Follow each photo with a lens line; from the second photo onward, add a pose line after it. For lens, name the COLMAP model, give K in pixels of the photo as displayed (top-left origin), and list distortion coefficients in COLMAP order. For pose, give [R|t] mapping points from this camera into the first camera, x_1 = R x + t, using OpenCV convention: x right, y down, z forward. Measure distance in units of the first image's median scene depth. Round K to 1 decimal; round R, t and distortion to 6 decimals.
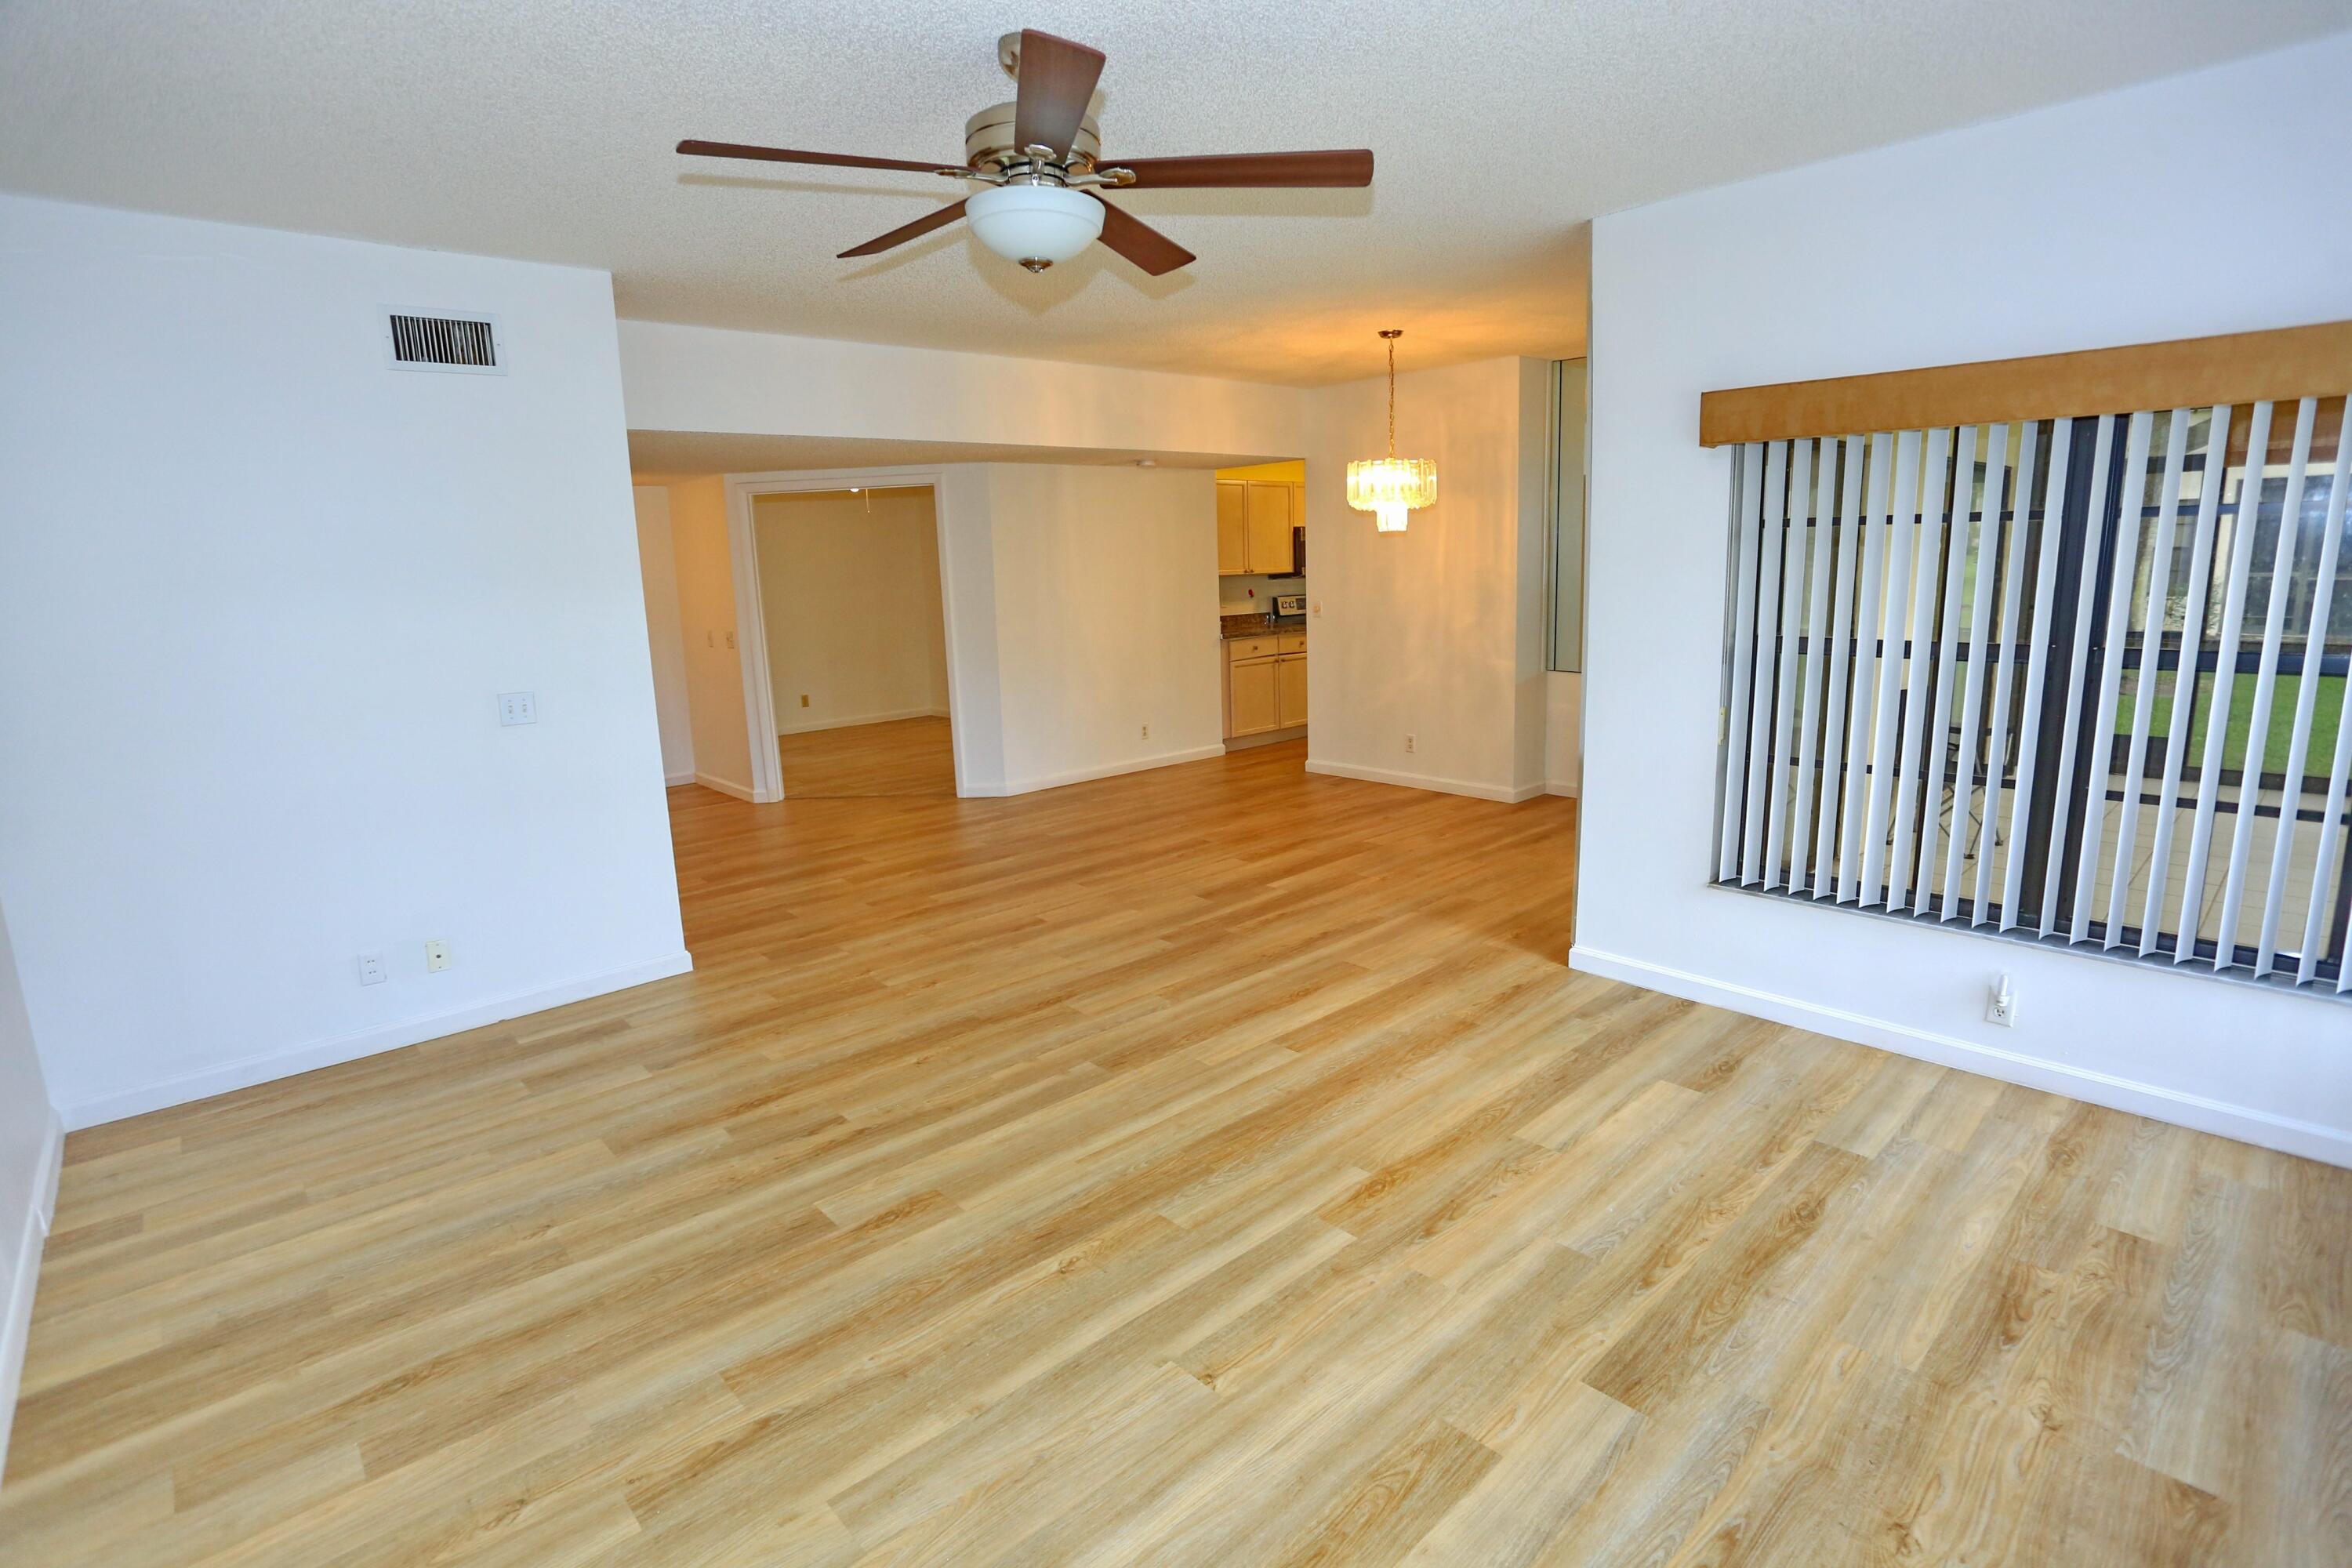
lens RADIAL K [[1144.3, 0, 1182.3], [0, 1144.3, 764.3], [0, 0, 1]] dist [-0.026513, 0.001671]
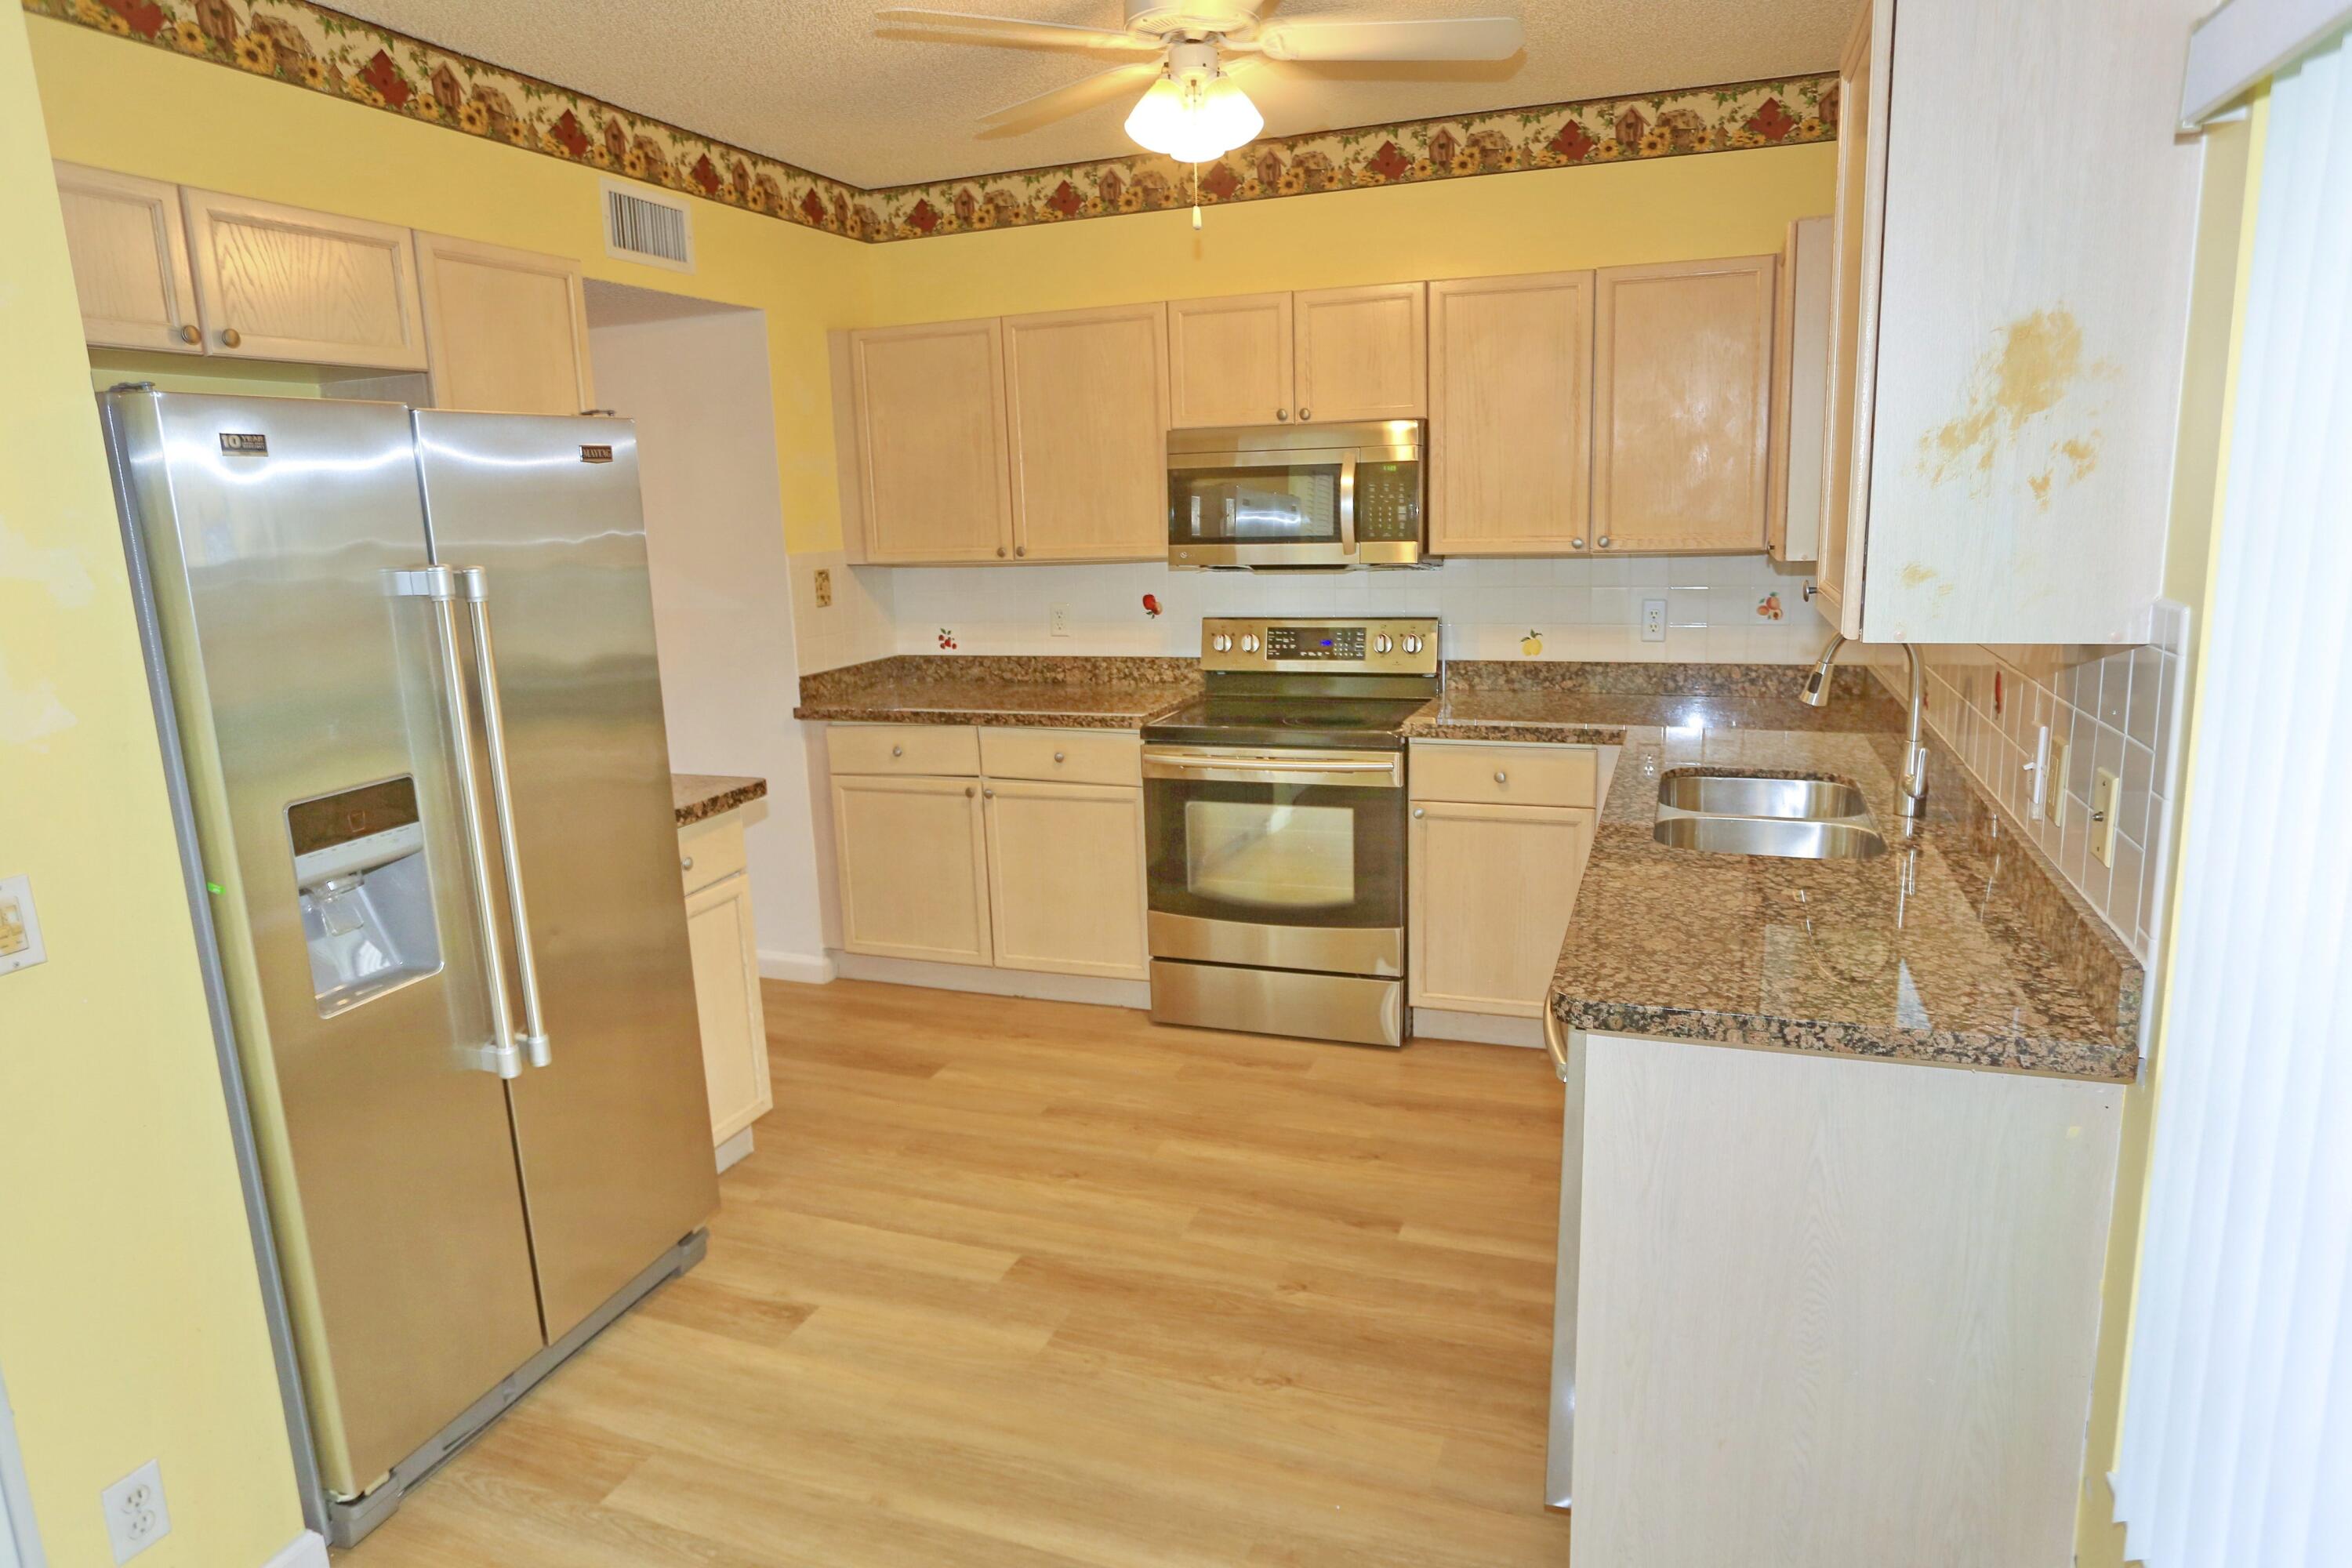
lens RADIAL K [[1343.8, 0, 1177.5], [0, 1343.8, 772.3], [0, 0, 1]] dist [-0.037702, 0.010024]
pose [[0.448608, 0.193670, -0.872492, 1.112853], [-0.136385, 0.979639, 0.147328, -0.382147], [0.883261, 0.052902, 0.465888, 1.894720]]
